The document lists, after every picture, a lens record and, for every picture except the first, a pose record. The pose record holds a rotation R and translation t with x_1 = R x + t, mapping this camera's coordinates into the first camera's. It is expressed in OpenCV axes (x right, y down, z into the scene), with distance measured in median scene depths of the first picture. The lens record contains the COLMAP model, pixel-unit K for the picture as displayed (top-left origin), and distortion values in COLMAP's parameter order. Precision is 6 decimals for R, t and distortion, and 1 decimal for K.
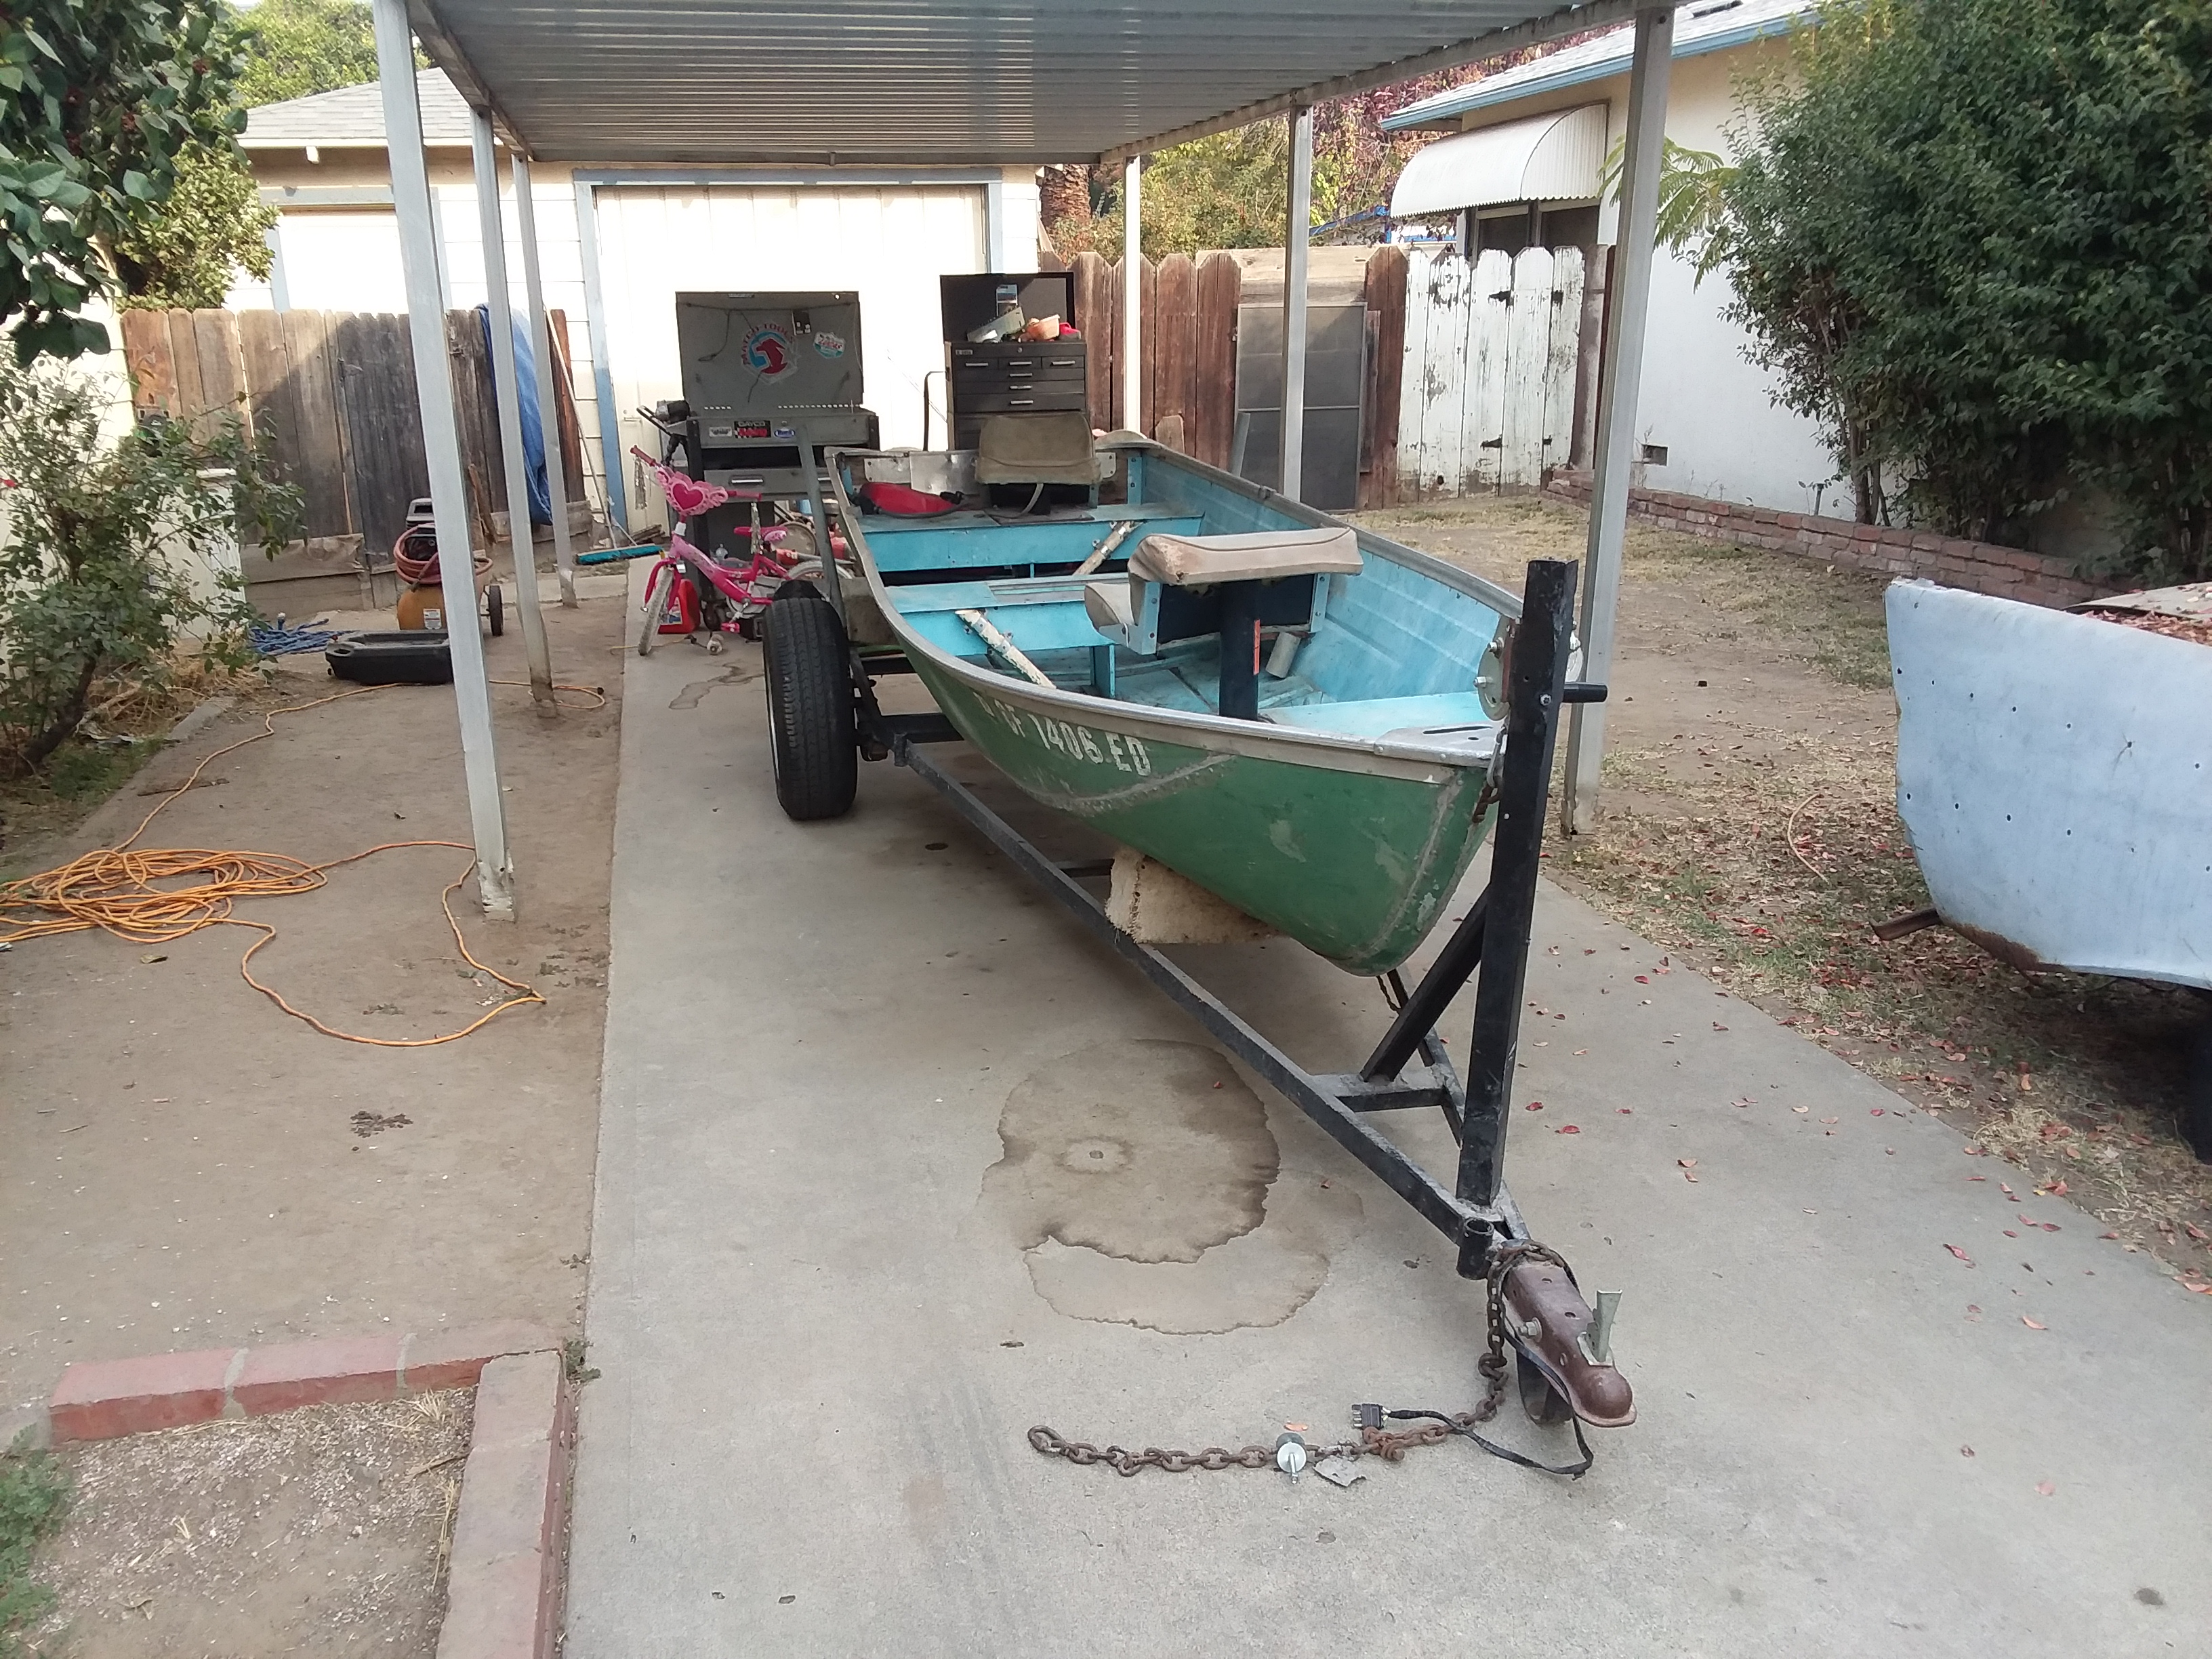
lens RADIAL K [[1700.1, 0, 1106.0], [0, 1700.1, 829.5], [0, 0, 1]] dist [0.002498, -0.074047]
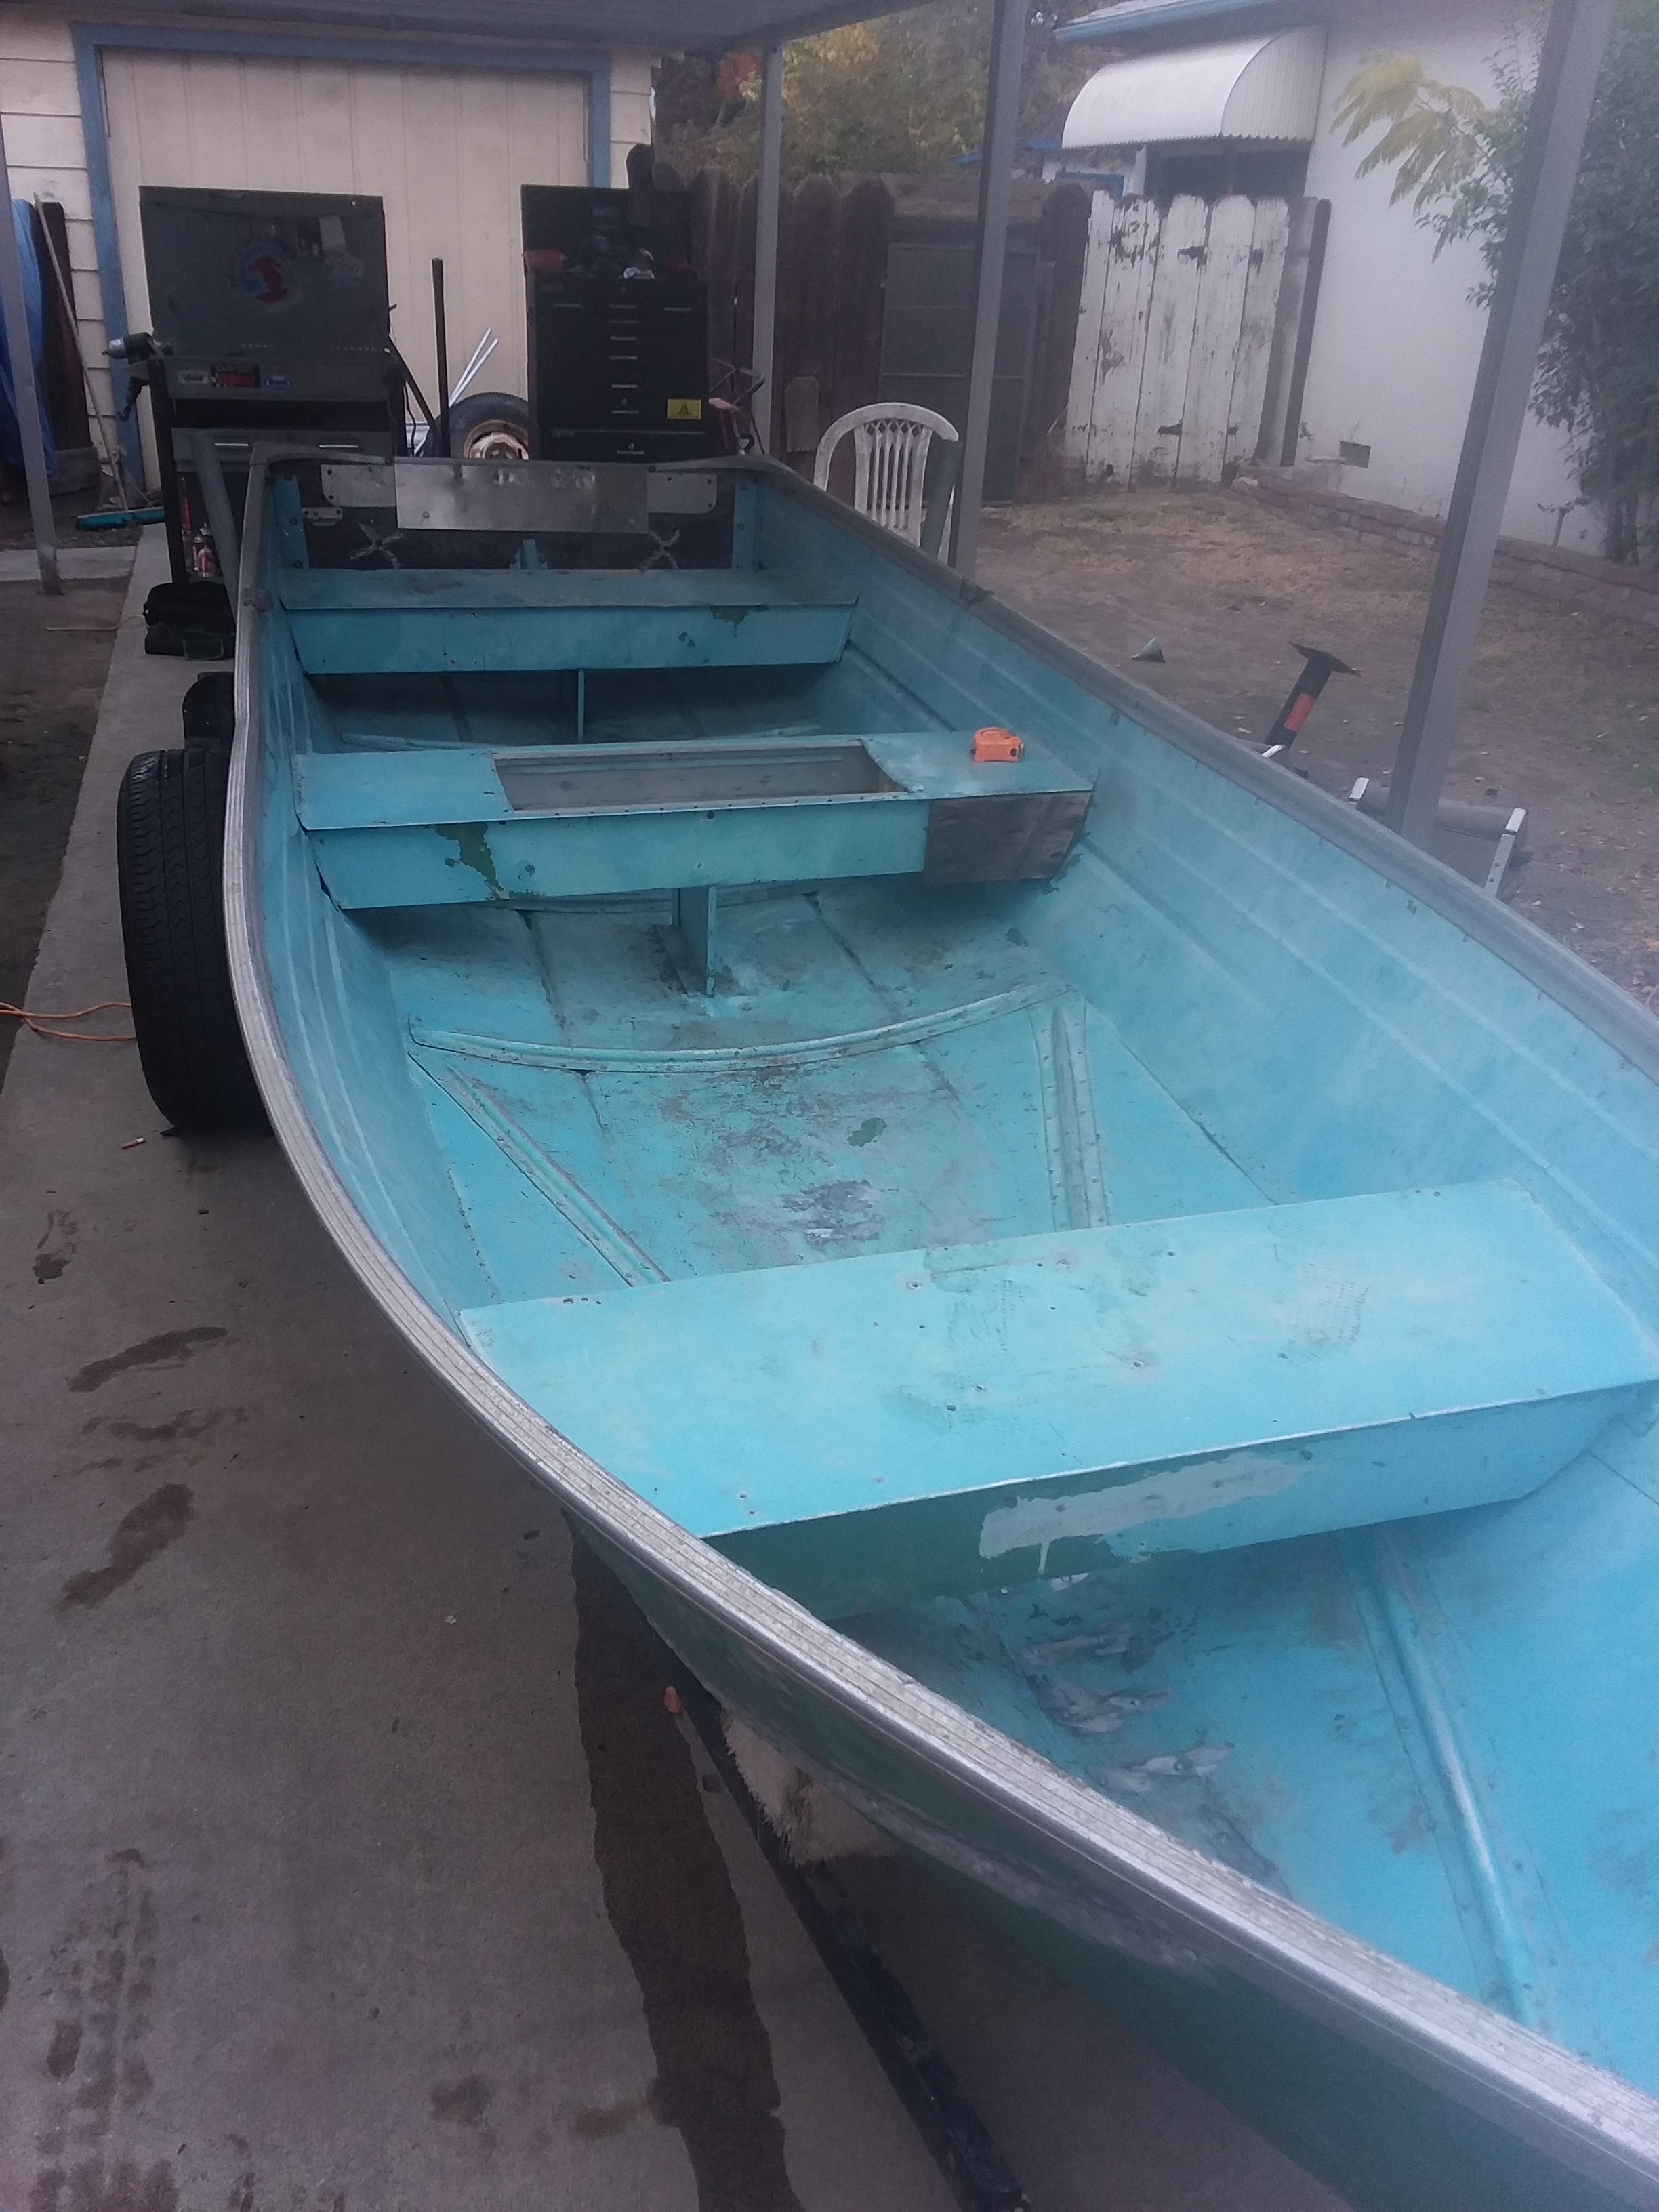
lens RADIAL K [[1700.1, 0, 823.4], [0, 1700.1, 1032.3], [0, 0, 1]] dist [0.002498, -0.074047]
pose [[0.997160, 0.031533, 0.068396, 0.001657], [-0.040728, 0.989662, 0.137516, -0.036079], [-0.063353, -0.139911, 0.988135, 0.117792]]
